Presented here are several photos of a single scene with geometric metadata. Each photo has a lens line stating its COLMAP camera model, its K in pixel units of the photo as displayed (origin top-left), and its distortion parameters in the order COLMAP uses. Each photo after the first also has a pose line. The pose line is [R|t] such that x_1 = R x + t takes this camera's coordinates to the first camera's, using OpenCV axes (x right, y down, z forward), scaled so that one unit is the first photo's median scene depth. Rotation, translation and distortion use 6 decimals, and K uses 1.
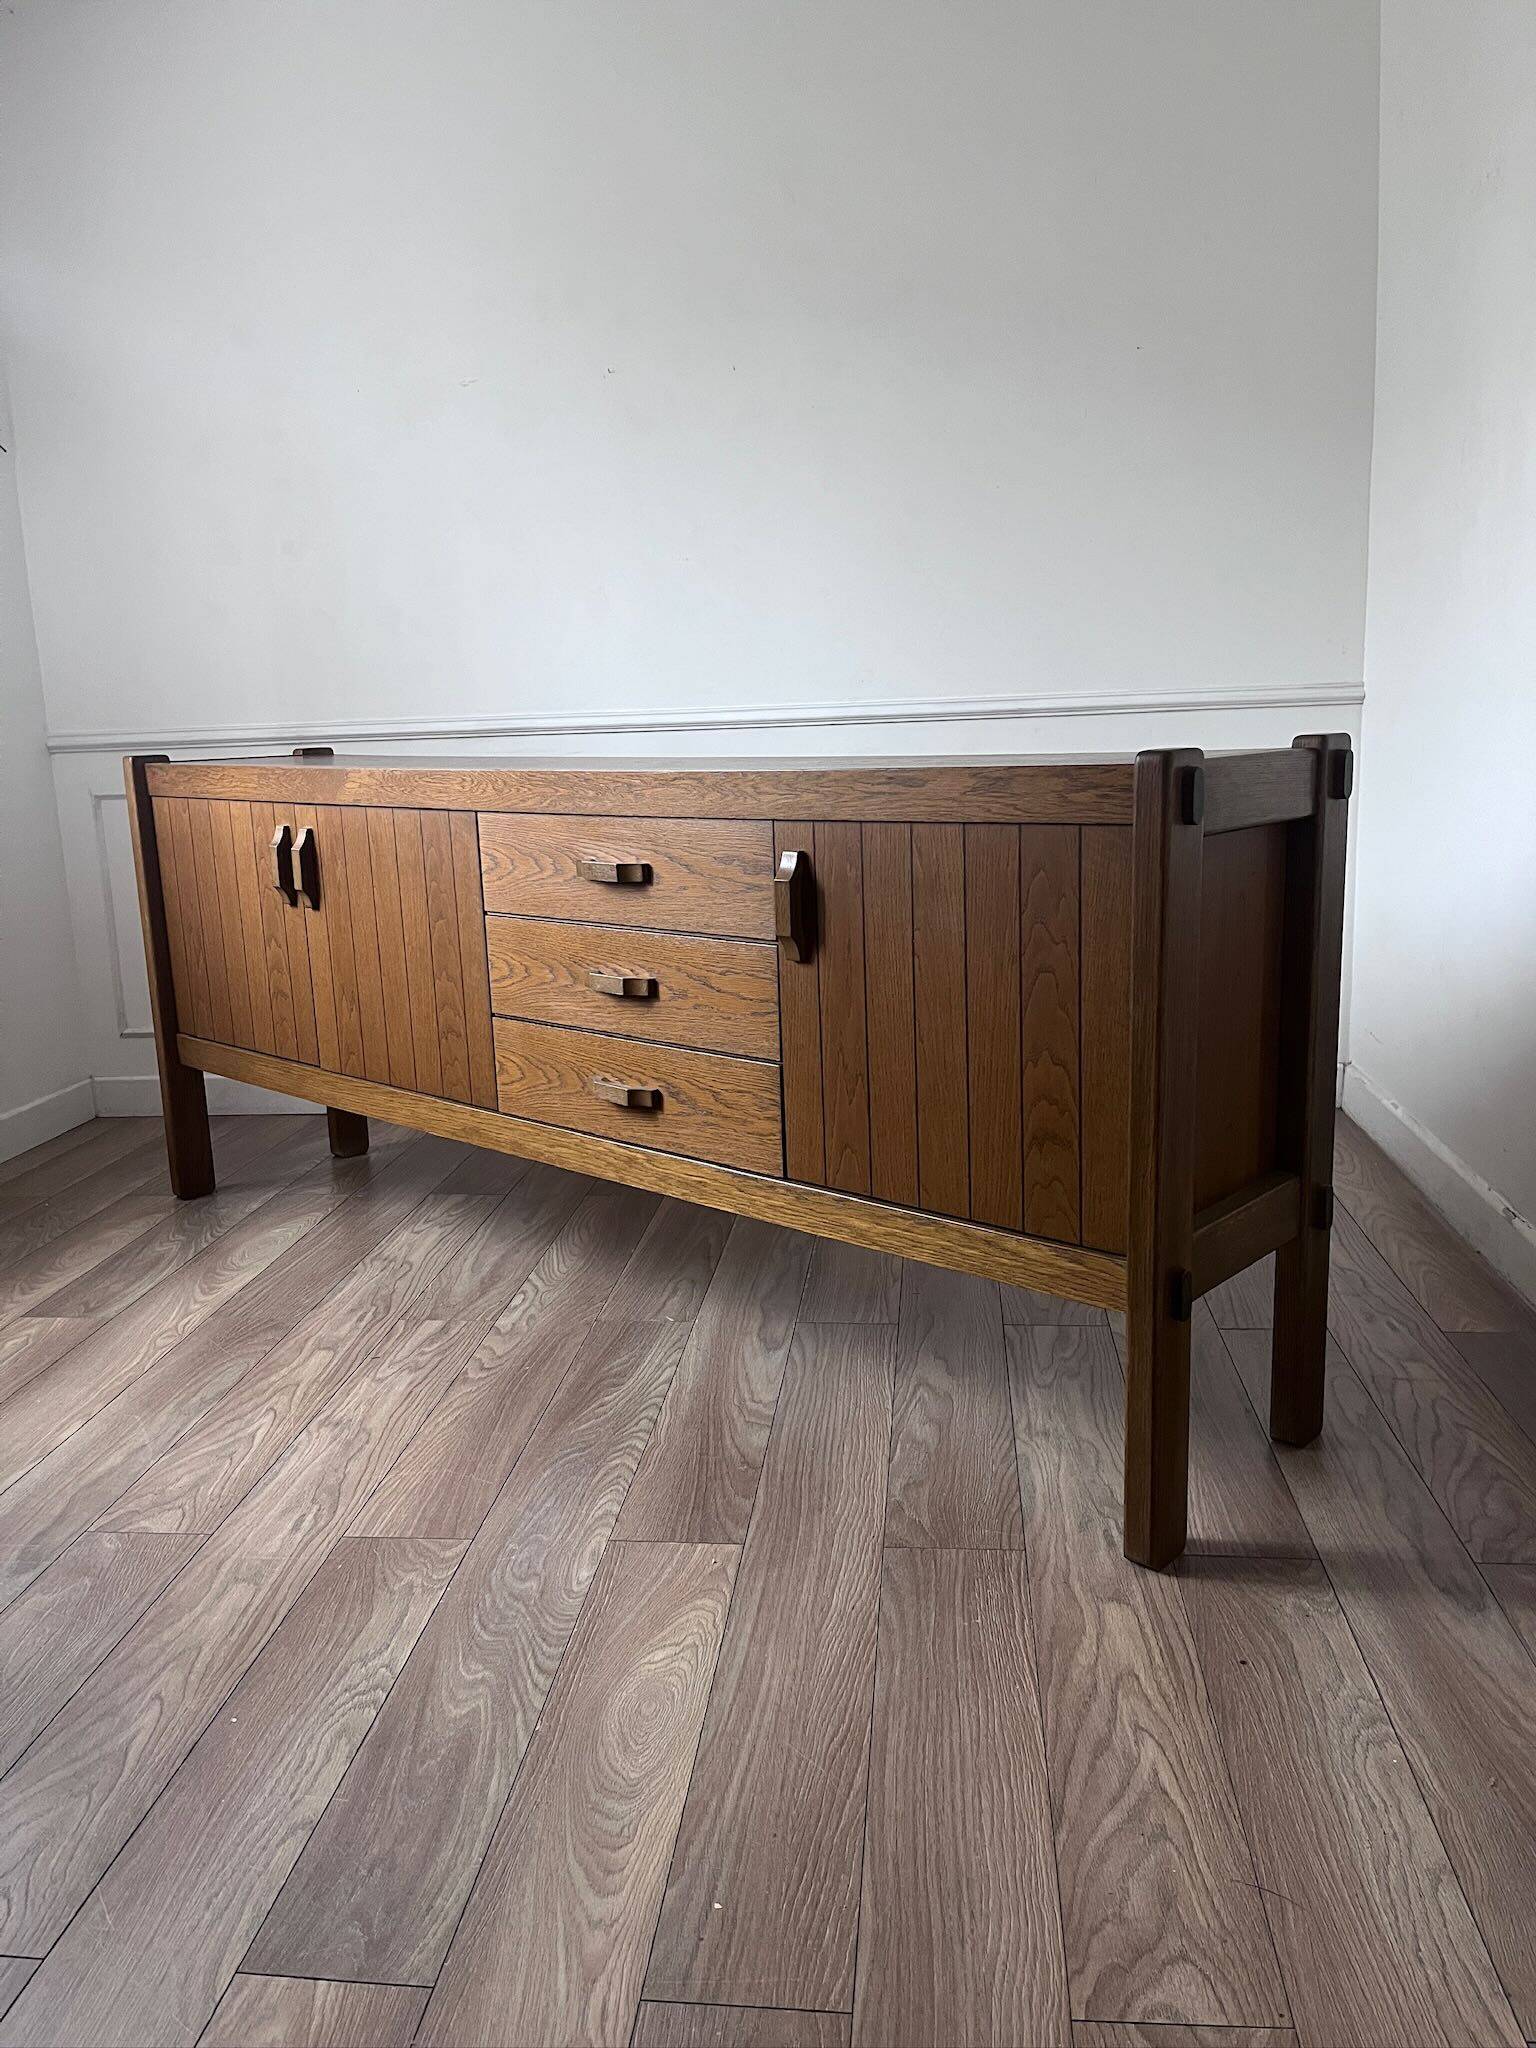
lens RADIAL K [[1561.5, 0, 760.9], [0, 1561.5, 1026.5], [0, 0, 1]] dist [0.062024, -0.099265]
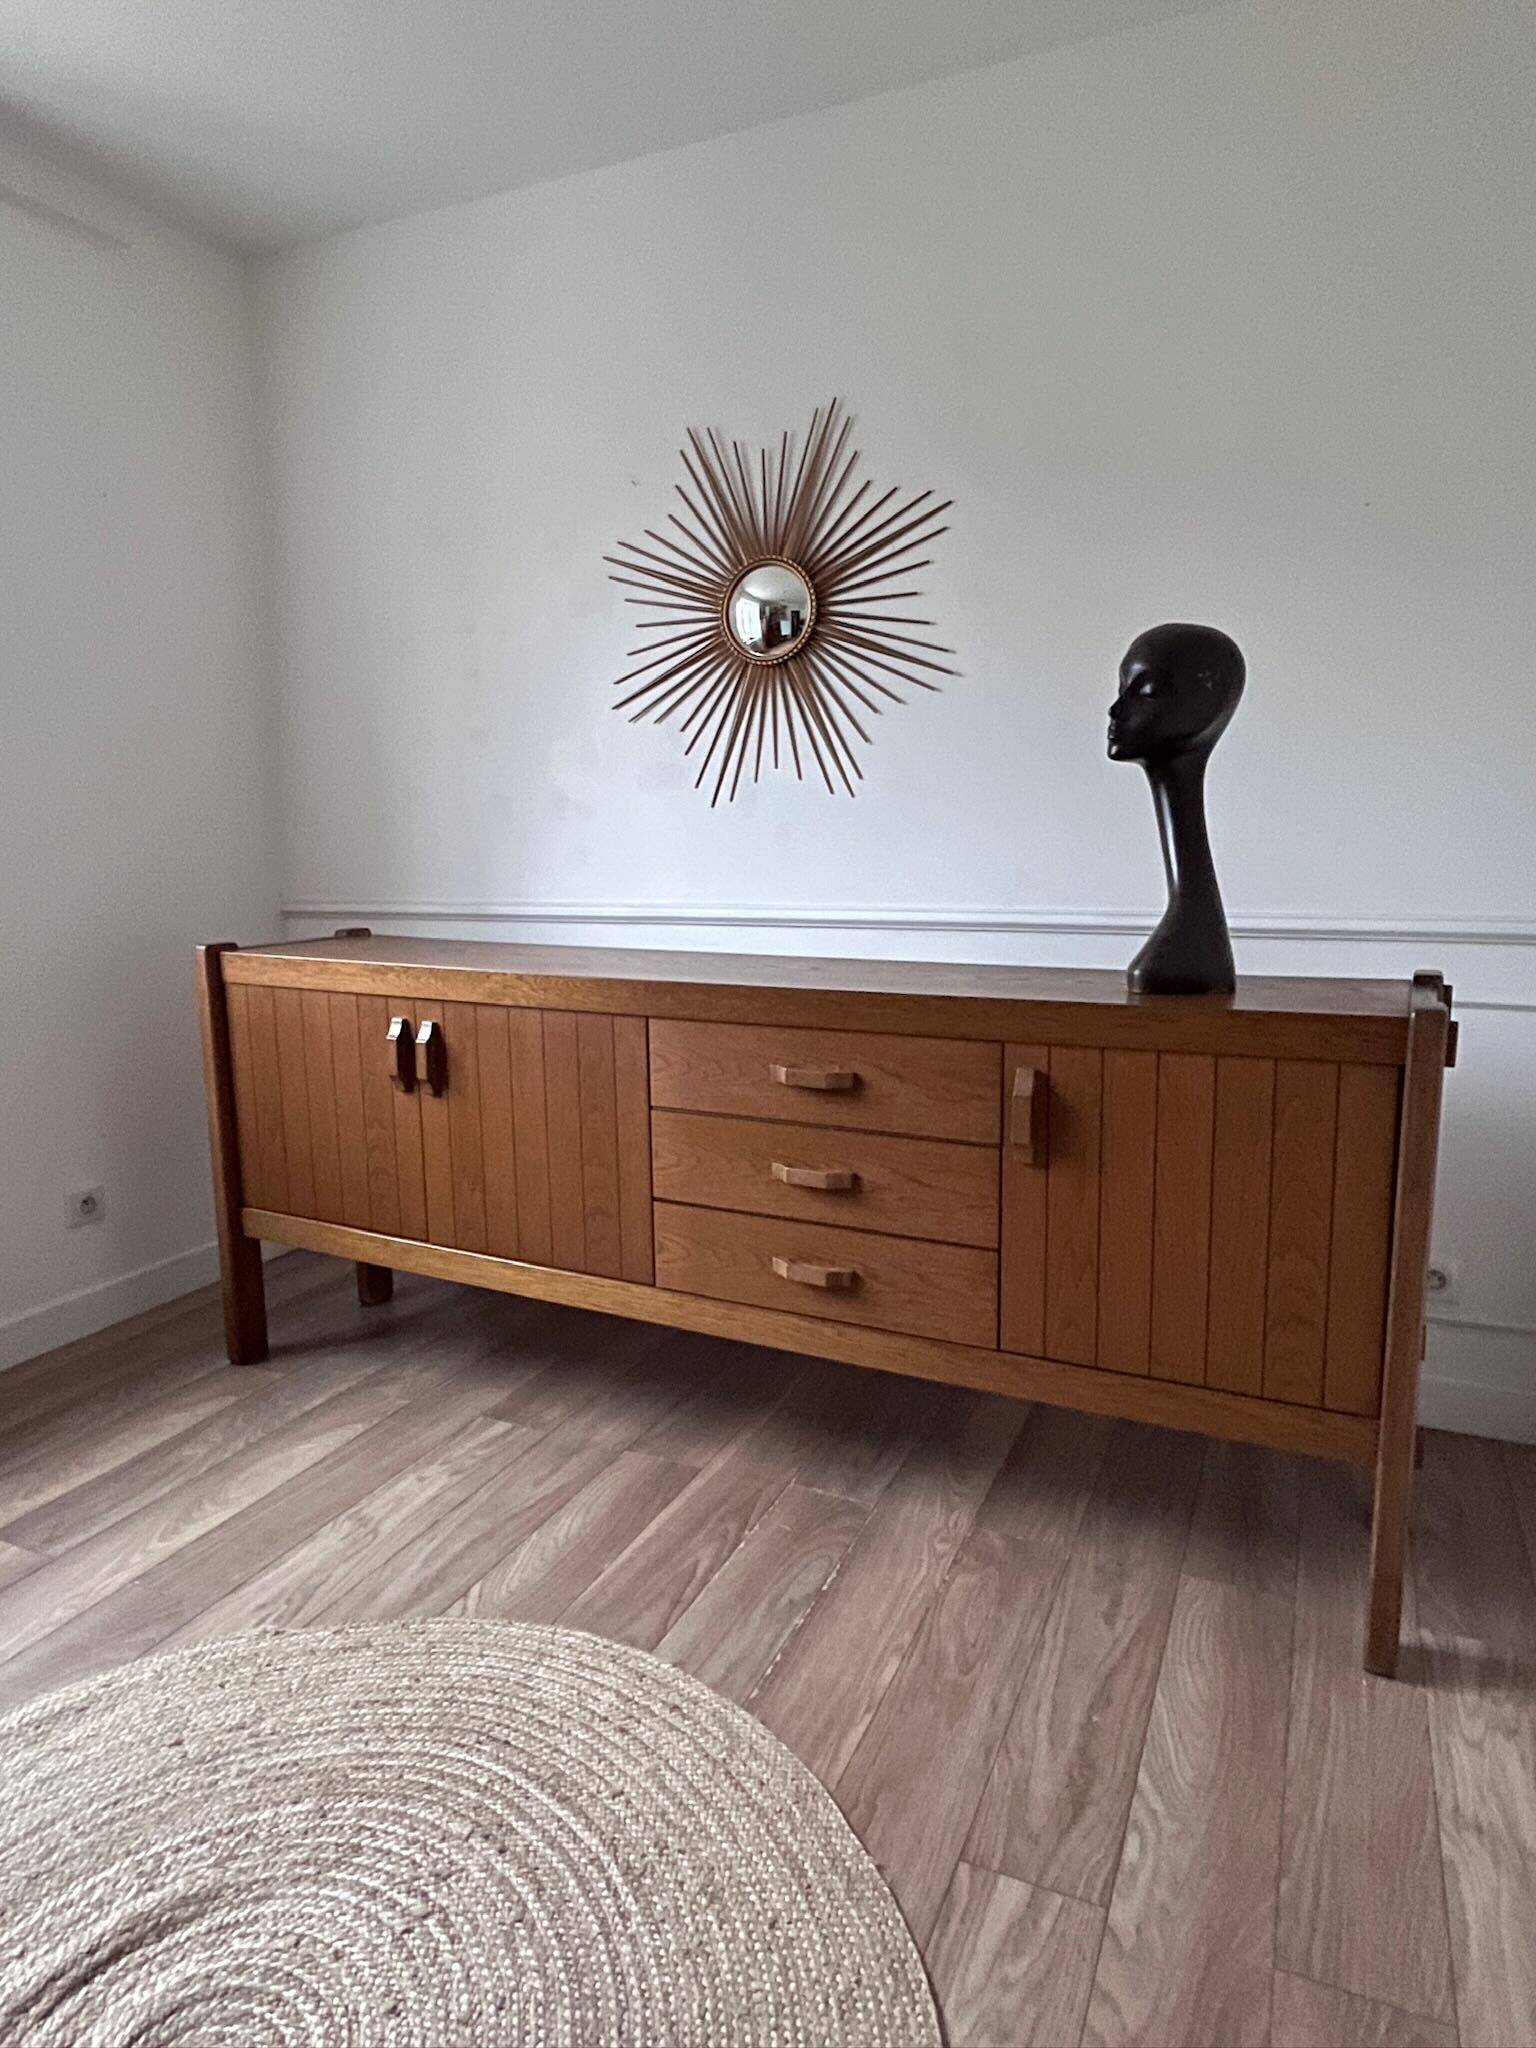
lens RADIAL K [[1253.4, 0, 773.9], [0, 1253.4, 1018.2], [0, 0, 1]] dist [-0.002821, -0.003061]
pose [[0.964386, -0.016357, 0.263994, -0.361613], [0.030551, 0.998294, -0.049751, -0.099176], [-0.262730, 0.056045, 0.963240, 0.145886]]
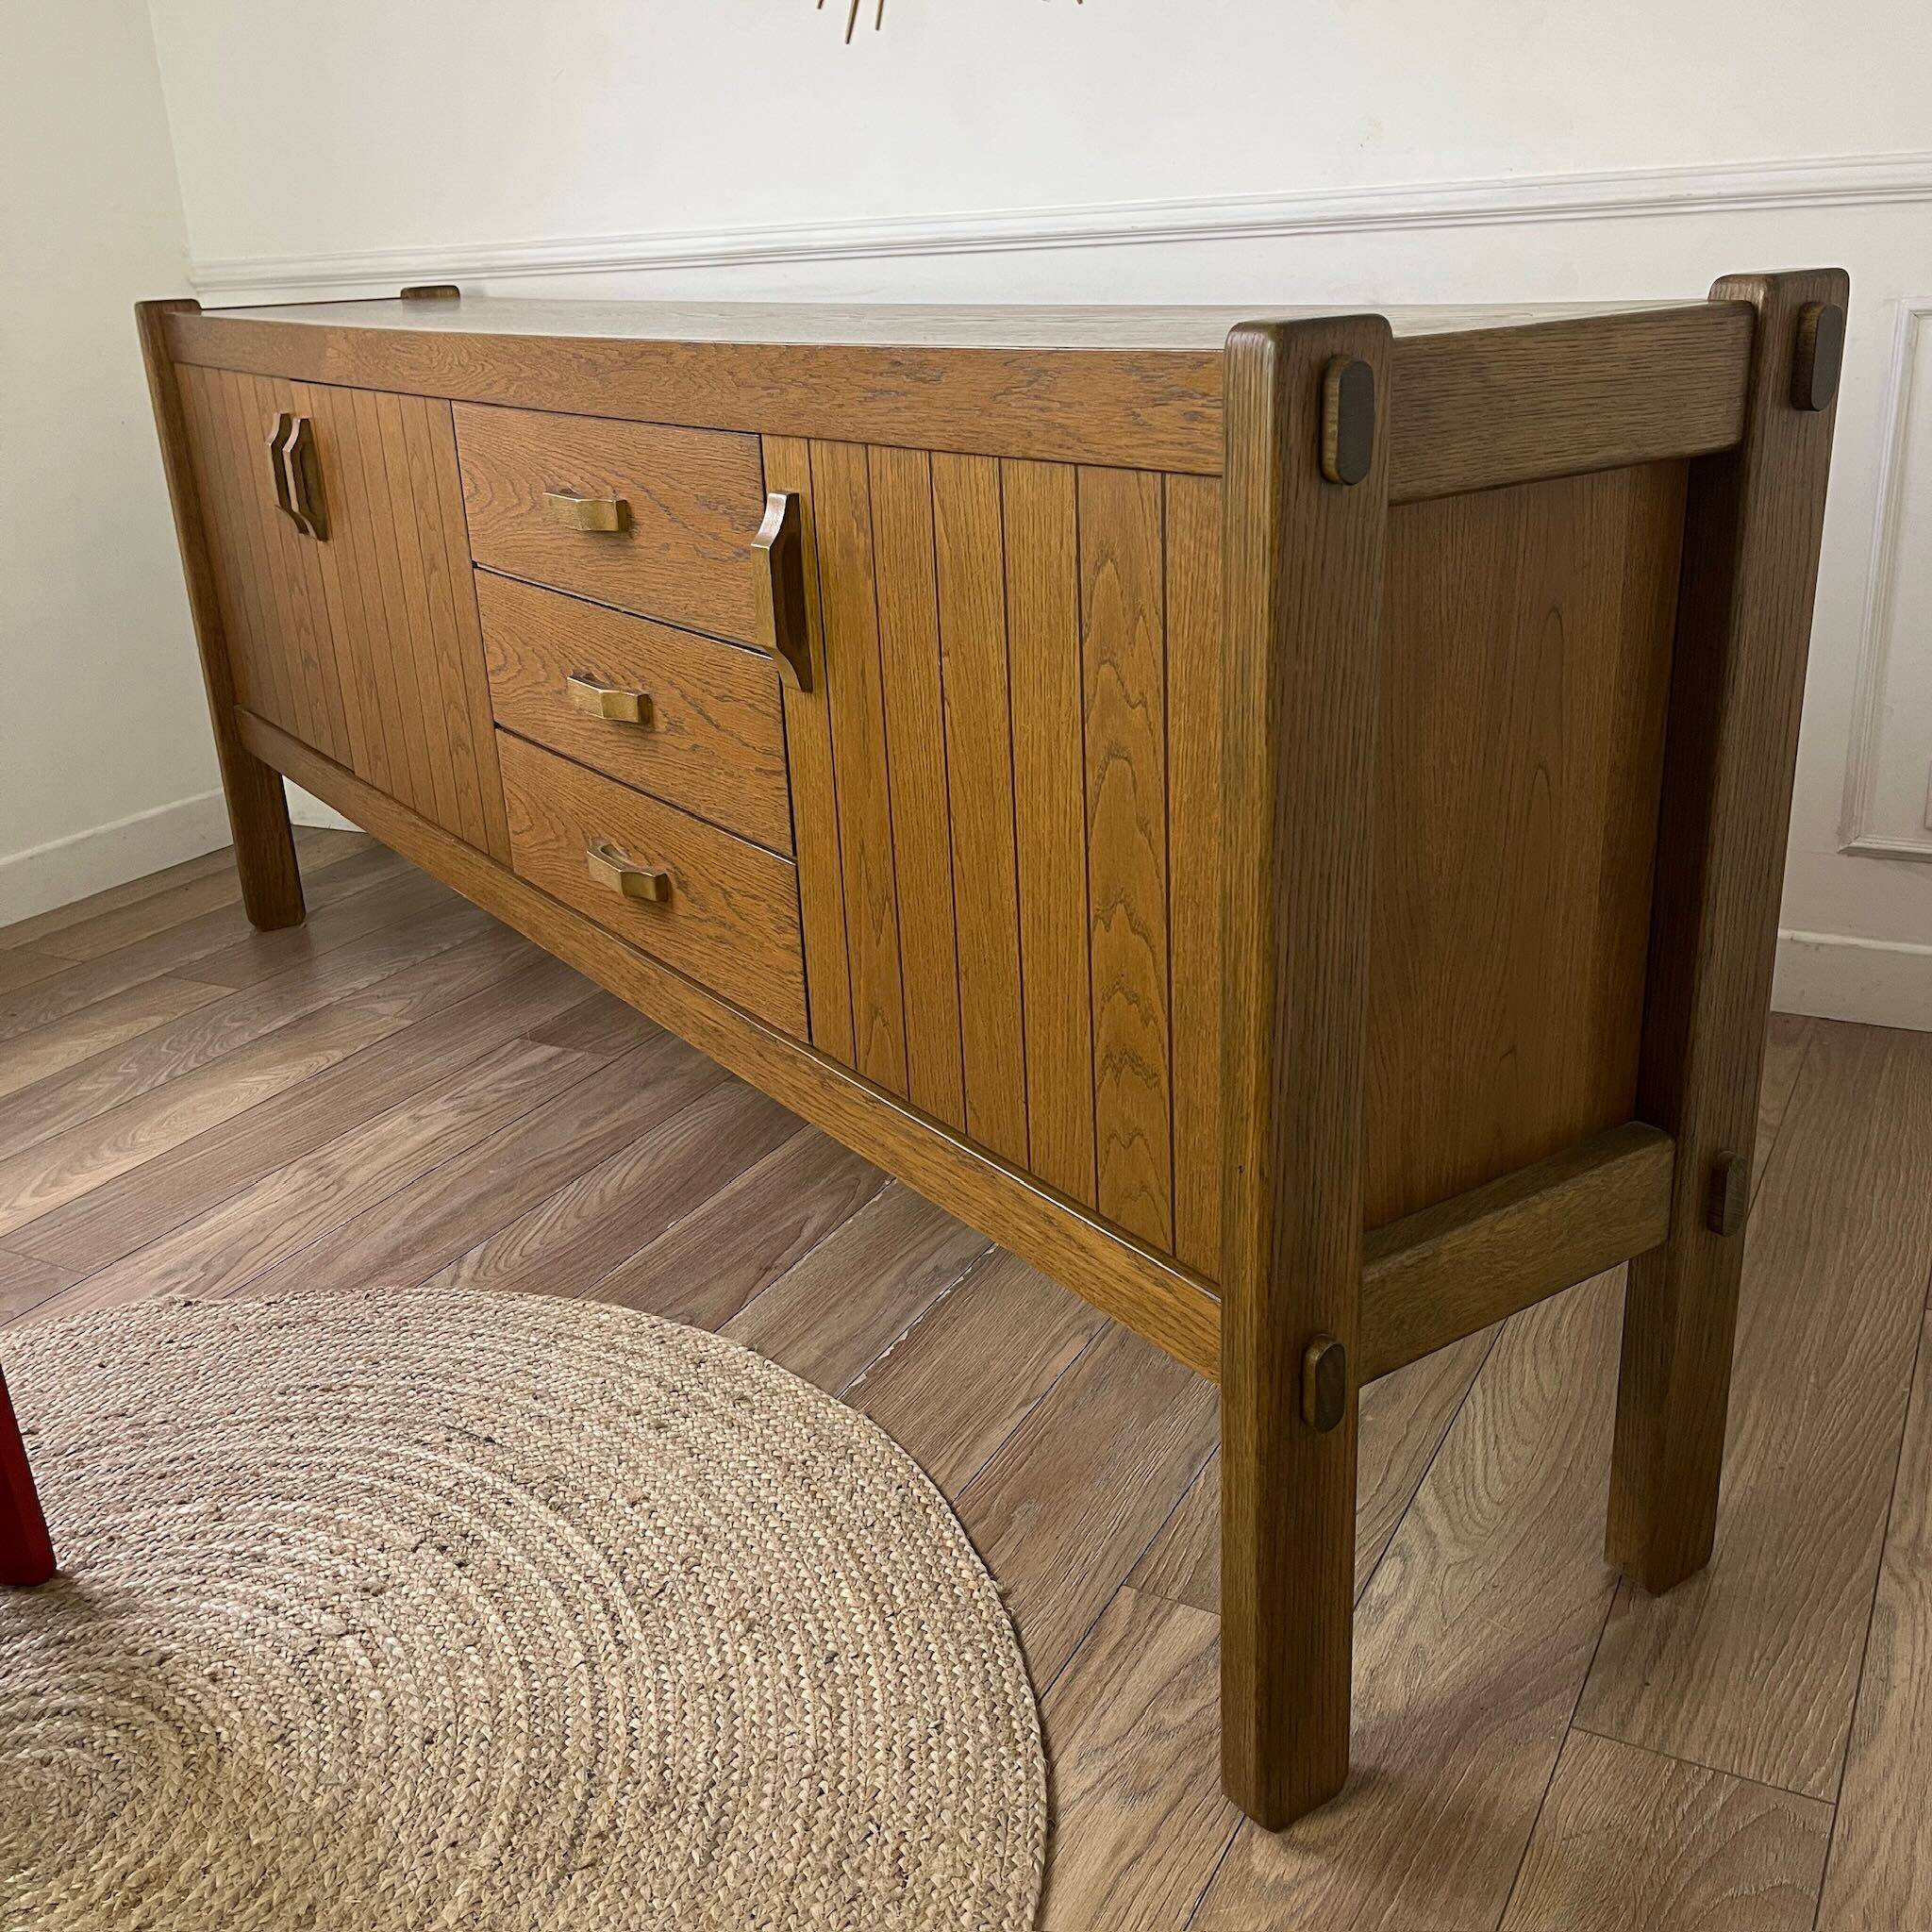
lens RADIAL K [[1969.8, 0, 944.4], [0, 1969.8, 971.8], [0, 0, 1]] dist [0.021898, 0.000000]
pose [[0.972535, 0.070109, -0.221947, 0.222011], [-0.031416, 0.984370, 0.173287, -0.061363], [0.230627, -0.161555, 0.959537, 0.277725]]
